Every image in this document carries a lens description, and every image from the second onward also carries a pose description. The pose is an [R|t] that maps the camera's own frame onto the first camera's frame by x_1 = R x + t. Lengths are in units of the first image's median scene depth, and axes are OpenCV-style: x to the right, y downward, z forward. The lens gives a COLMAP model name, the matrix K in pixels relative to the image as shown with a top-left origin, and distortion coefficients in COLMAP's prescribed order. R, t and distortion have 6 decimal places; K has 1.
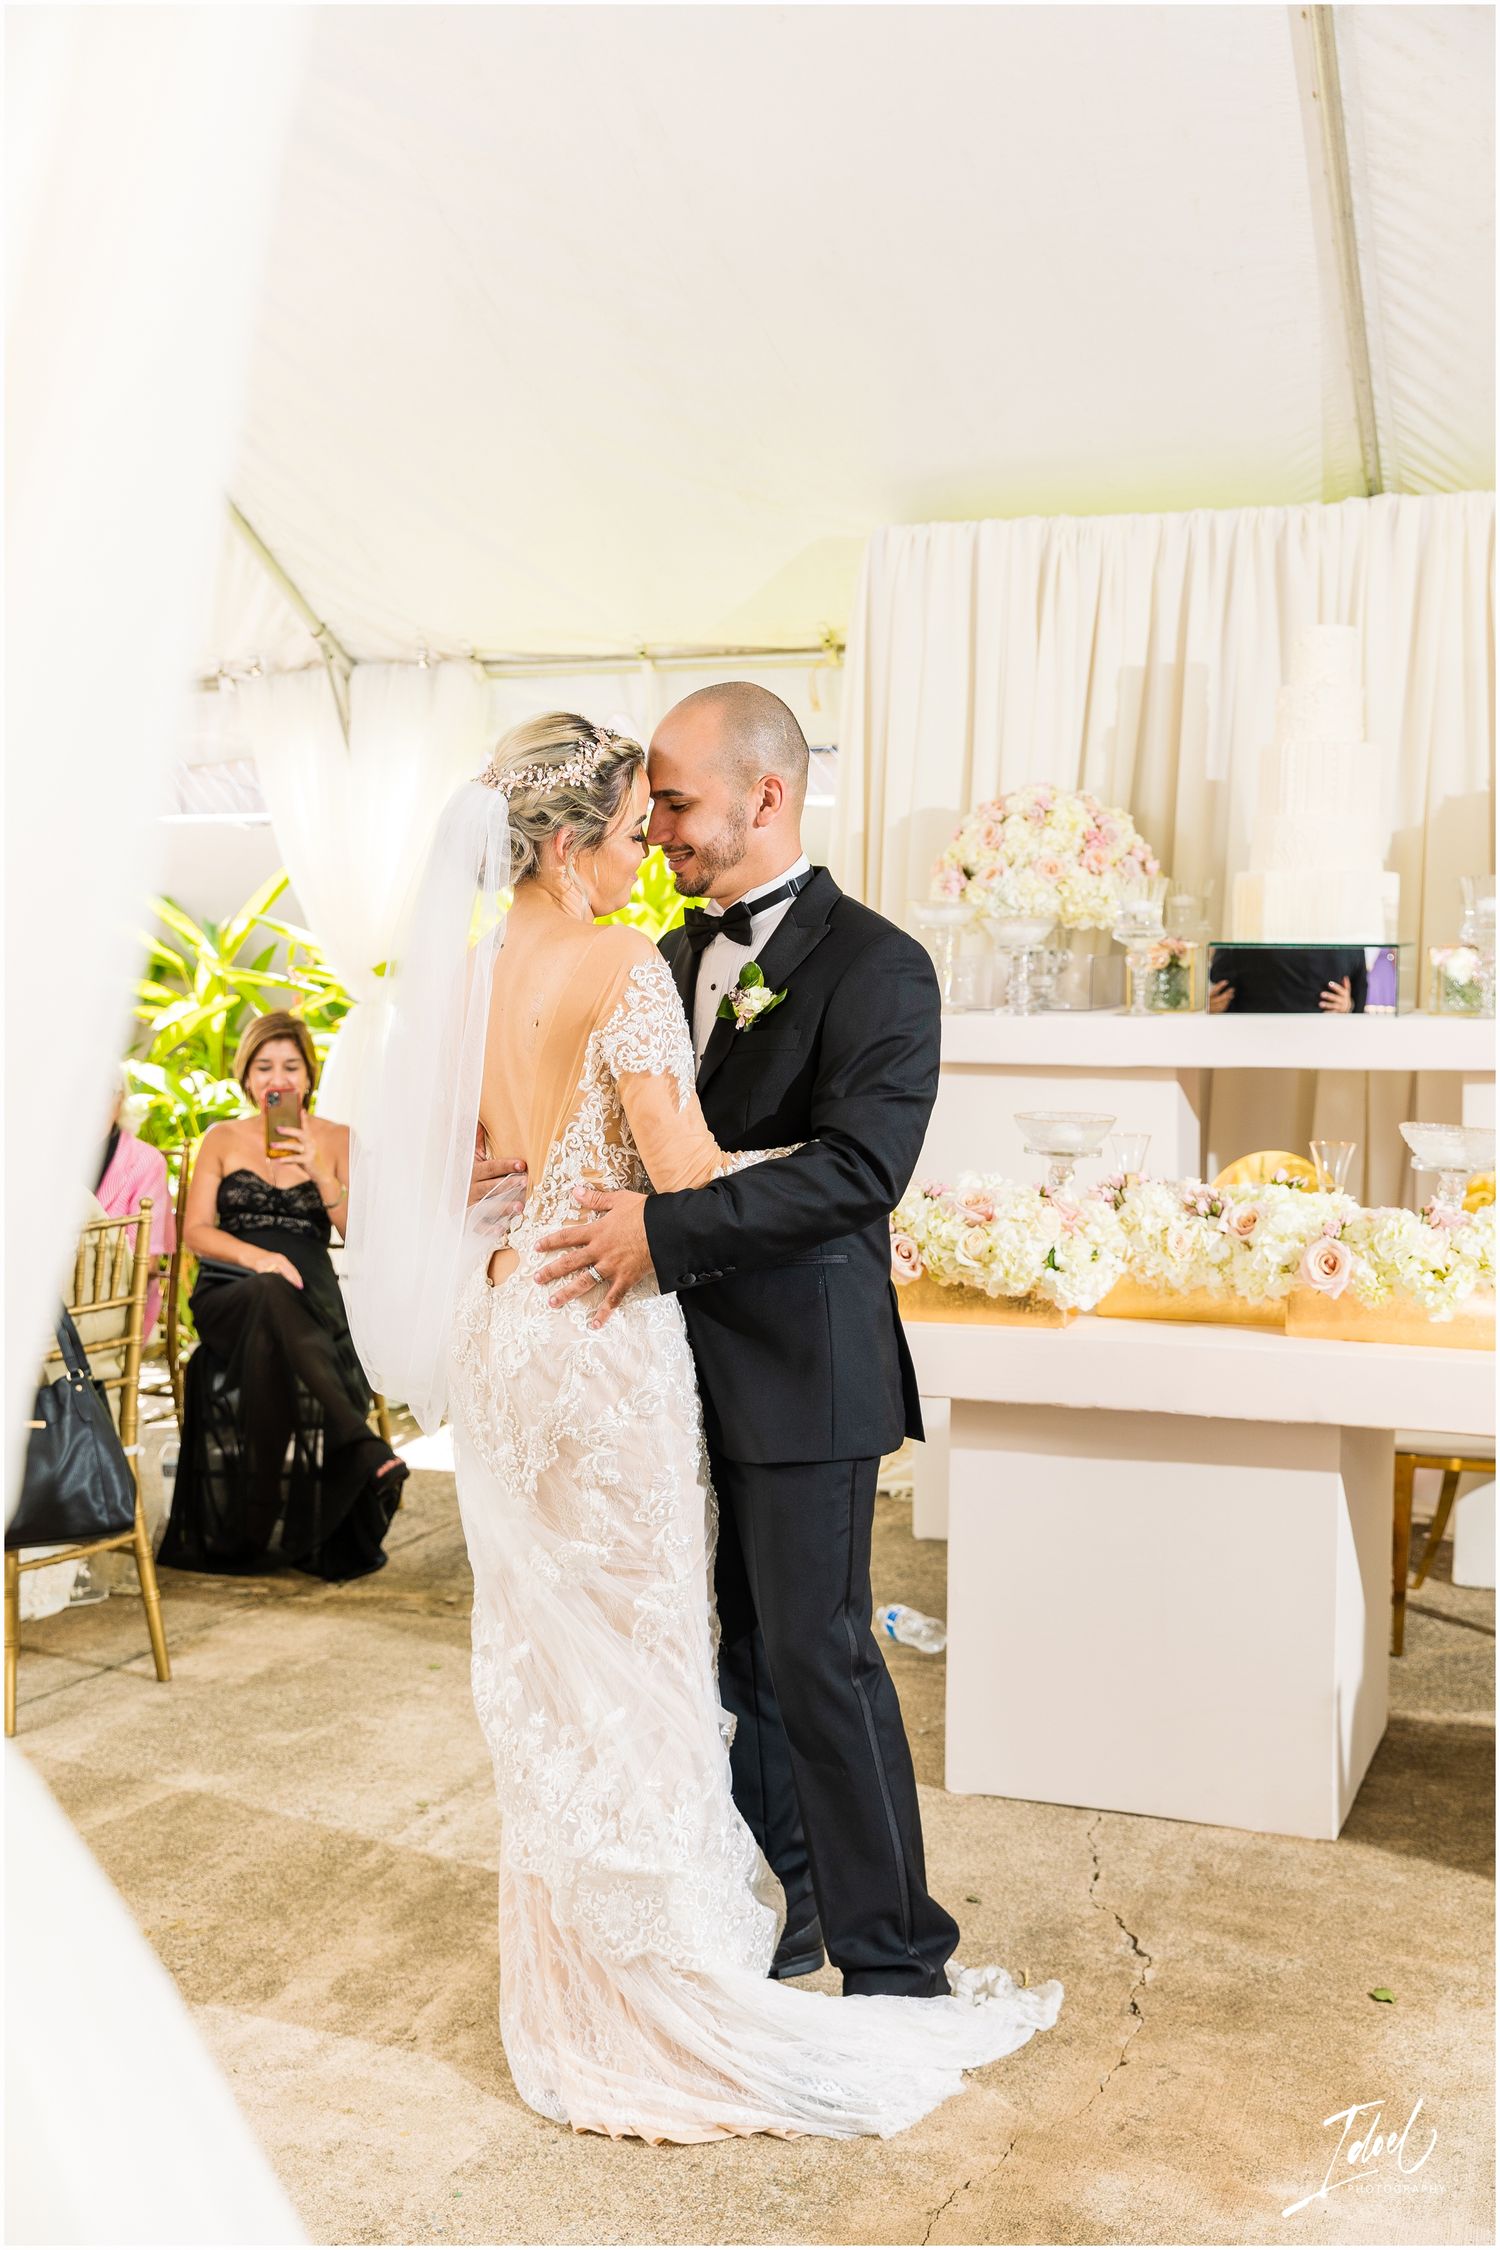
lens RADIAL K [[2453.9, 0, 758.2], [0, 2453.9, 1136.0], [0, 0, 1]] dist [0.013937, -0.005302]
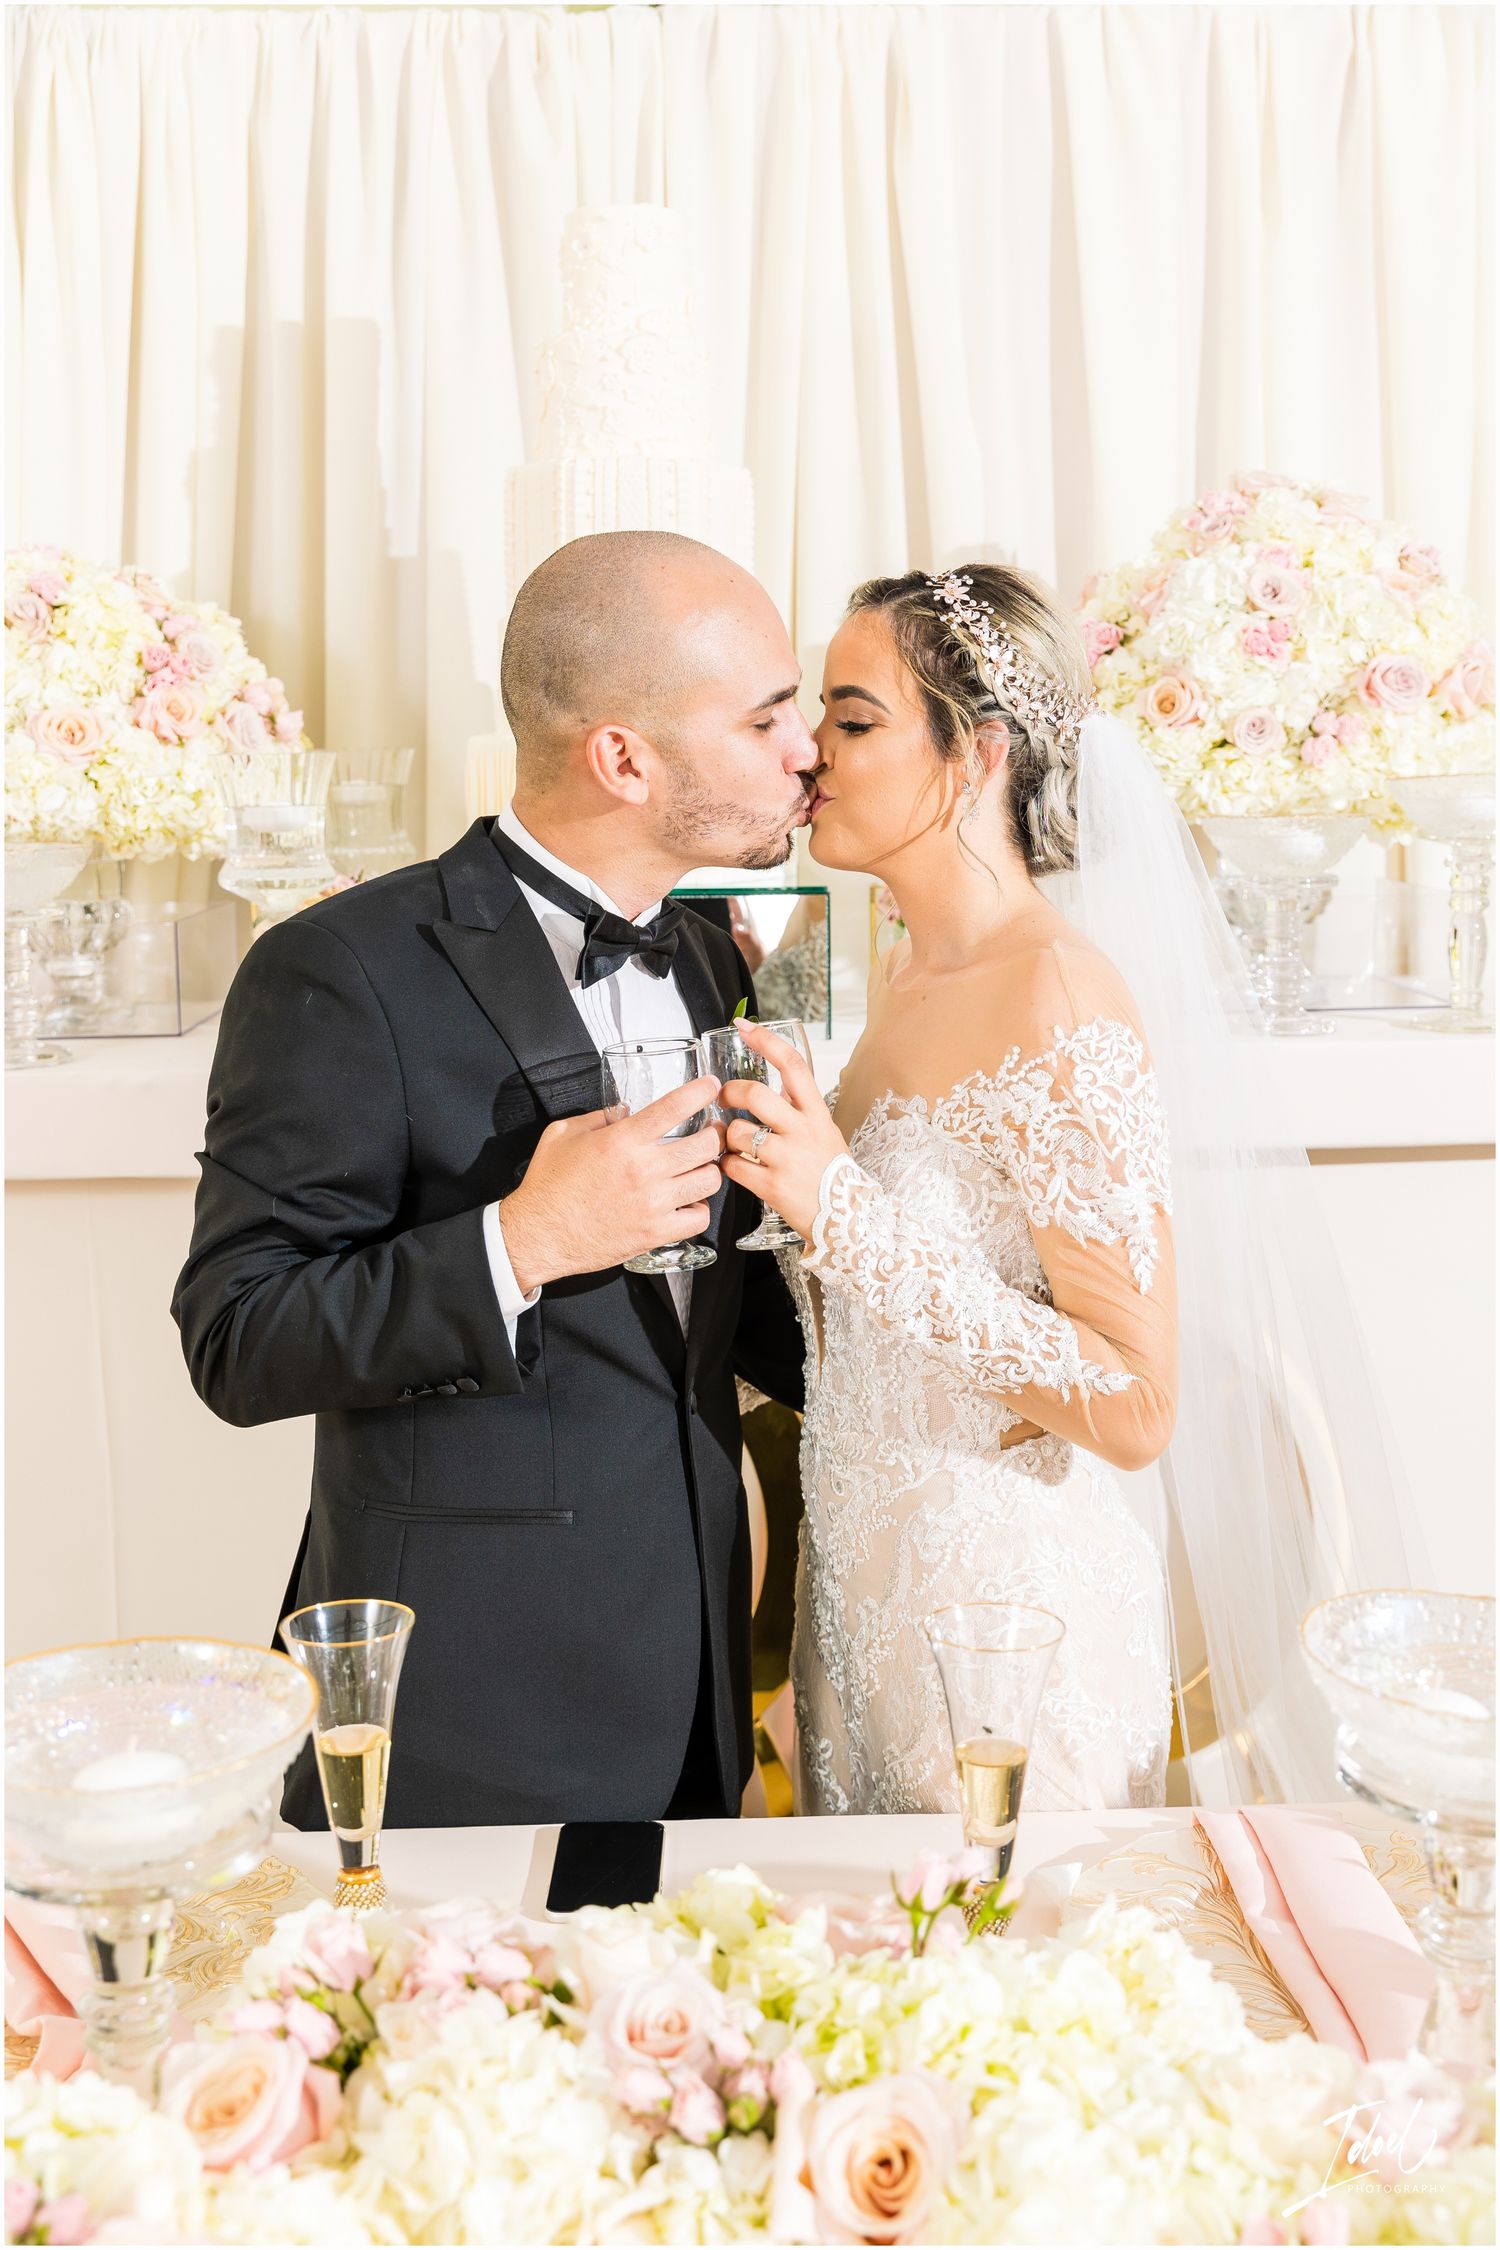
lens RADIAL K [[2386.4, 0, 749.8], [0, 2386.4, 1105.8], [0, 0, 1]] dist [0.001428, -0.006641]
pose [[0.931090, -0.070044, 0.358002, 0.072313], [0.048761, 0.996483, 0.068145, -0.063245], [-0.361516, -0.045993, 0.931231, 0.532666]]
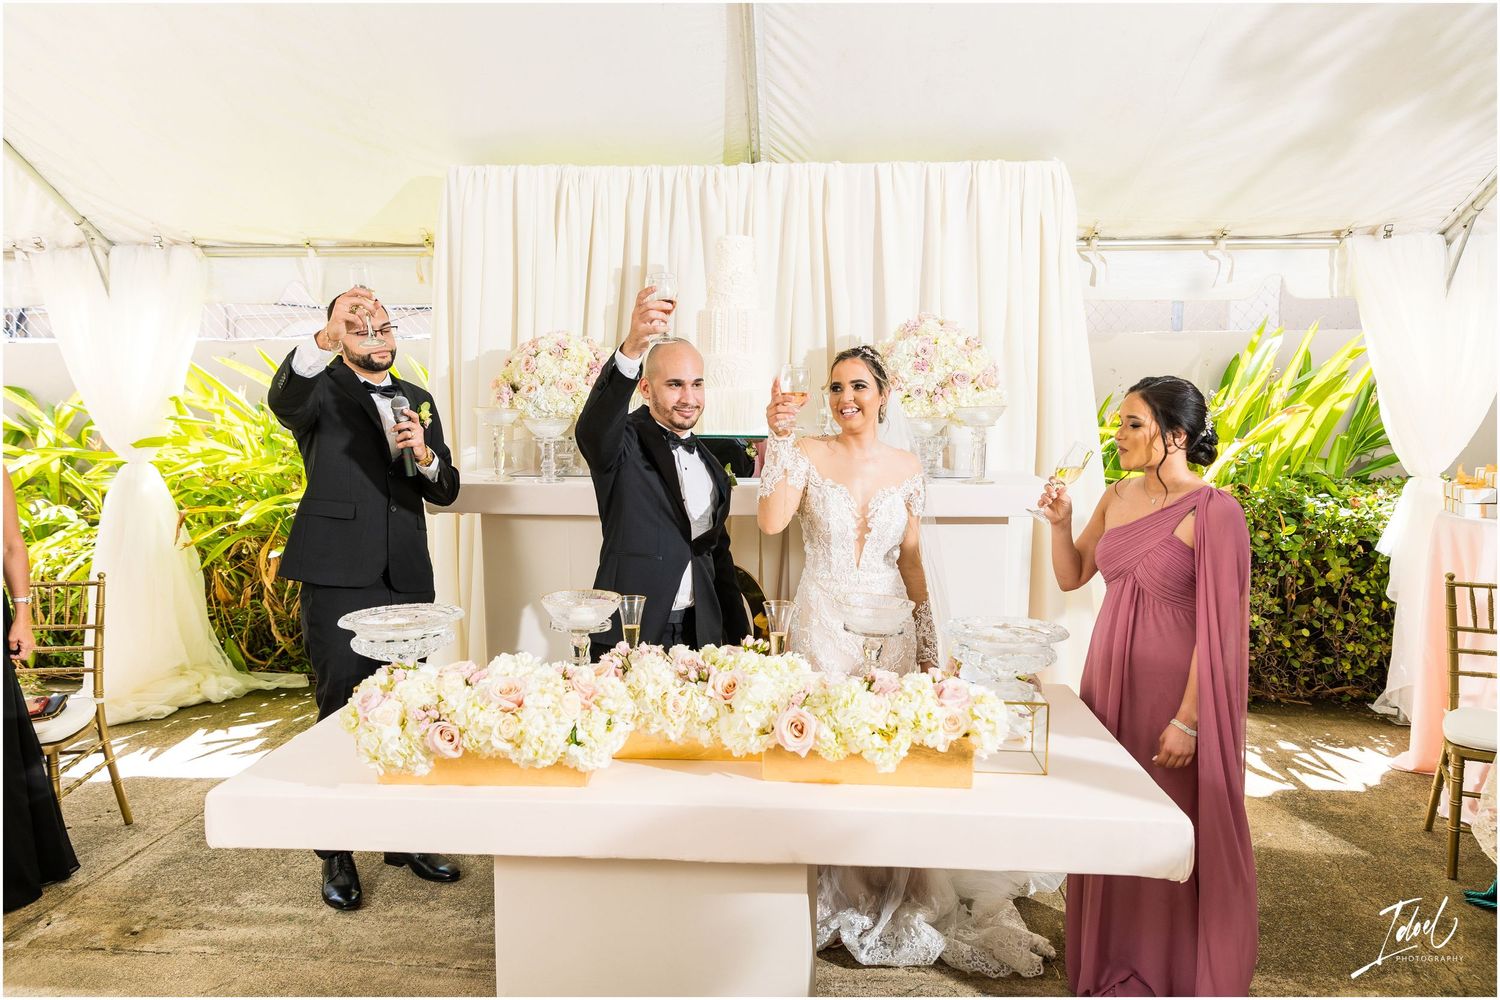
lens RADIAL K [[1032.5, 0, 753.8], [0, 1032.5, 501.3], [0, 0, 1]] dist [-0.000700, 0.000474]
pose [[0.958184, -0.030877, 0.284481, 0.043101], [0.023443, 0.999290, 0.029502, -0.052002], [-0.285190, -0.021599, 0.958228, 0.333485]]
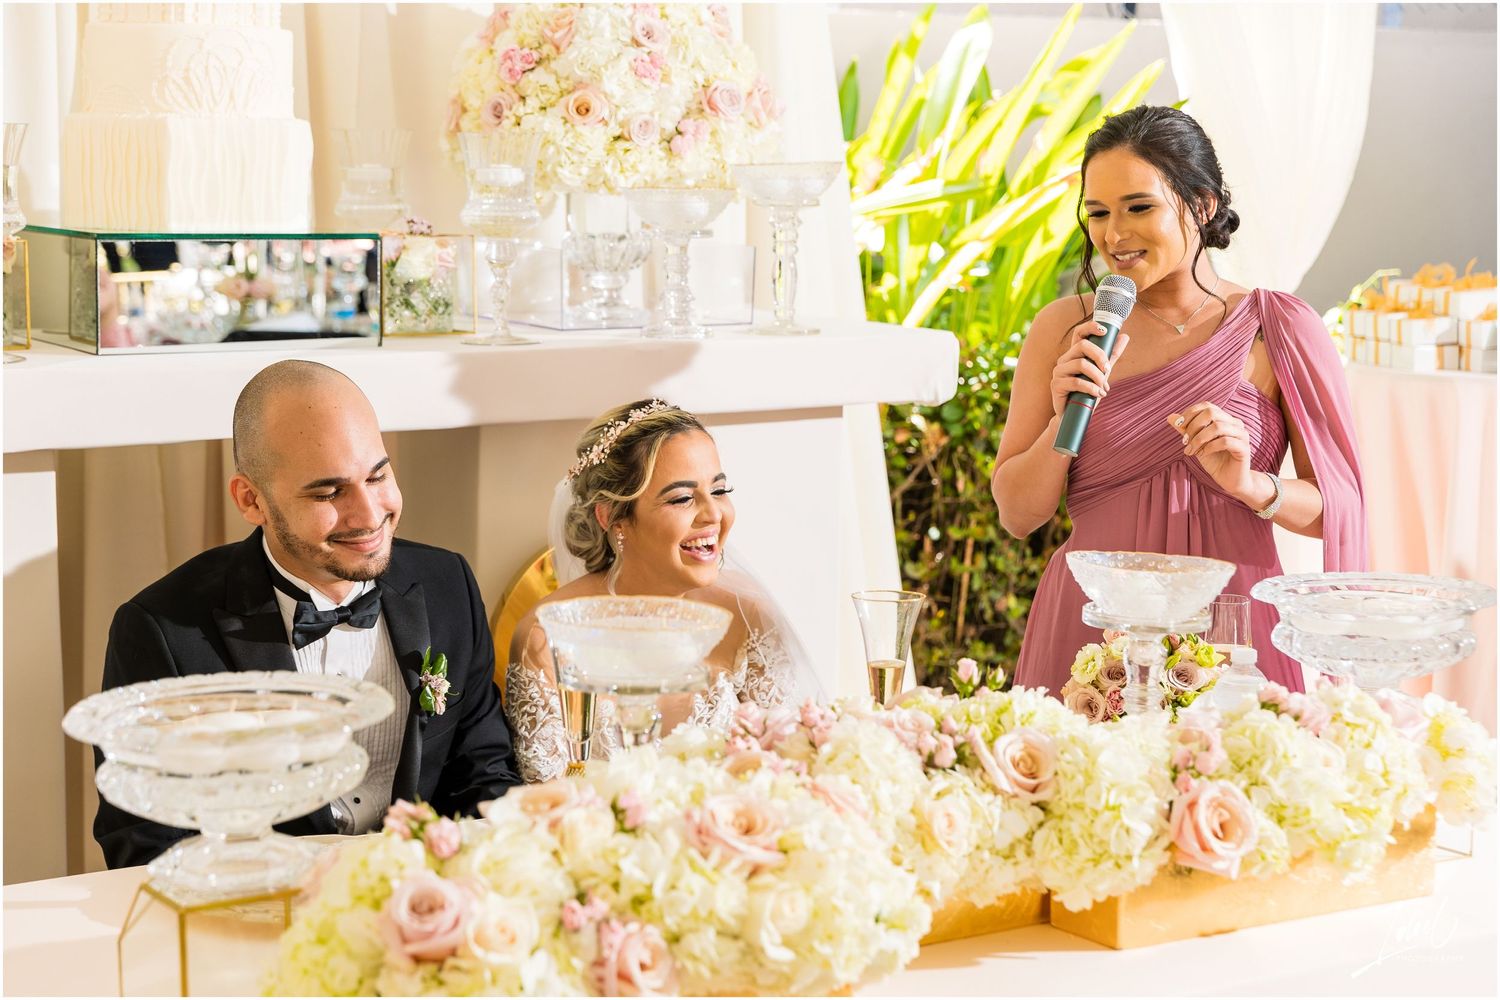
lens RADIAL K [[2634.3, 0, 751.4], [0, 2634.3, 520.3], [0, 0, 1]] dist [-0.001665, -0.074619]
pose [[0.611974, -0.104743, 0.783911, -0.218983], [0.054125, 0.994414, 0.090616, -0.056302], [-0.789023, -0.013026, 0.614225, 0.457798]]
